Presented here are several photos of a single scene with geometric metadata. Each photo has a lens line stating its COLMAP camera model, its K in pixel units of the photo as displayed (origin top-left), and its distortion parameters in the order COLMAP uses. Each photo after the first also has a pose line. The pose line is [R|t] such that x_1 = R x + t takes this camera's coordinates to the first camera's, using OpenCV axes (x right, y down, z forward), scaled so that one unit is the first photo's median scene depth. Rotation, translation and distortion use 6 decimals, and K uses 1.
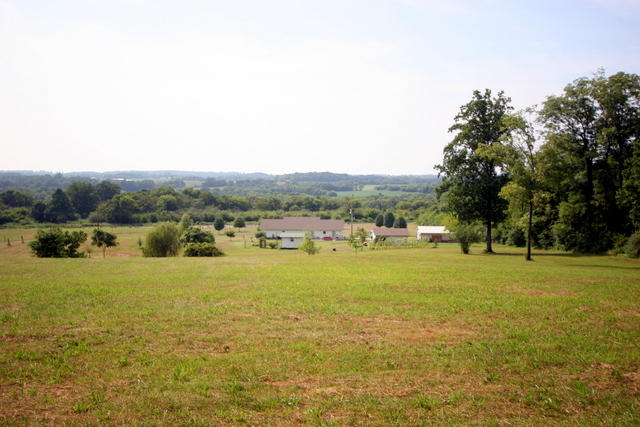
lens RADIAL K [[600.6, 0, 318.1], [0, 600.6, 216.1], [0, 0, 1]] dist [0.009675, 0.000000]
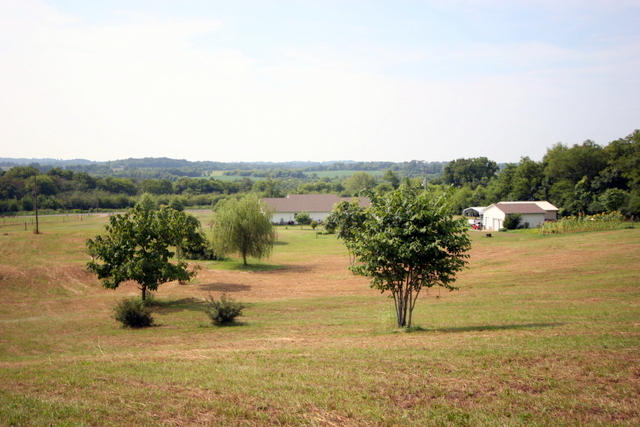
lens RADIAL K [[600.6, 0, 322.0], [0, 600.6, 213.0], [0, 0, 1]] dist [0.009675, 0.000000]
pose [[0.959188, -0.022801, 0.281848, -0.099237], [0.018296, 0.999659, 0.018606, 0.004662], [-0.282176, -0.012690, 0.959279, 0.123287]]
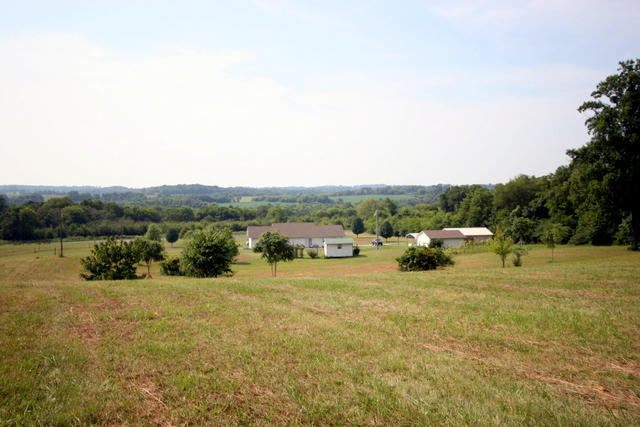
lens RADIAL K [[600.6, 0, 317.9], [0, 600.6, 212.0], [0, 0, 1]] dist [0.009675, 0.000000]
pose [[0.974331, -0.020760, 0.224160, -0.082577], [0.026912, 0.999339, -0.024422, 0.003410], [-0.223505, 0.029828, 0.974246, 0.061031]]
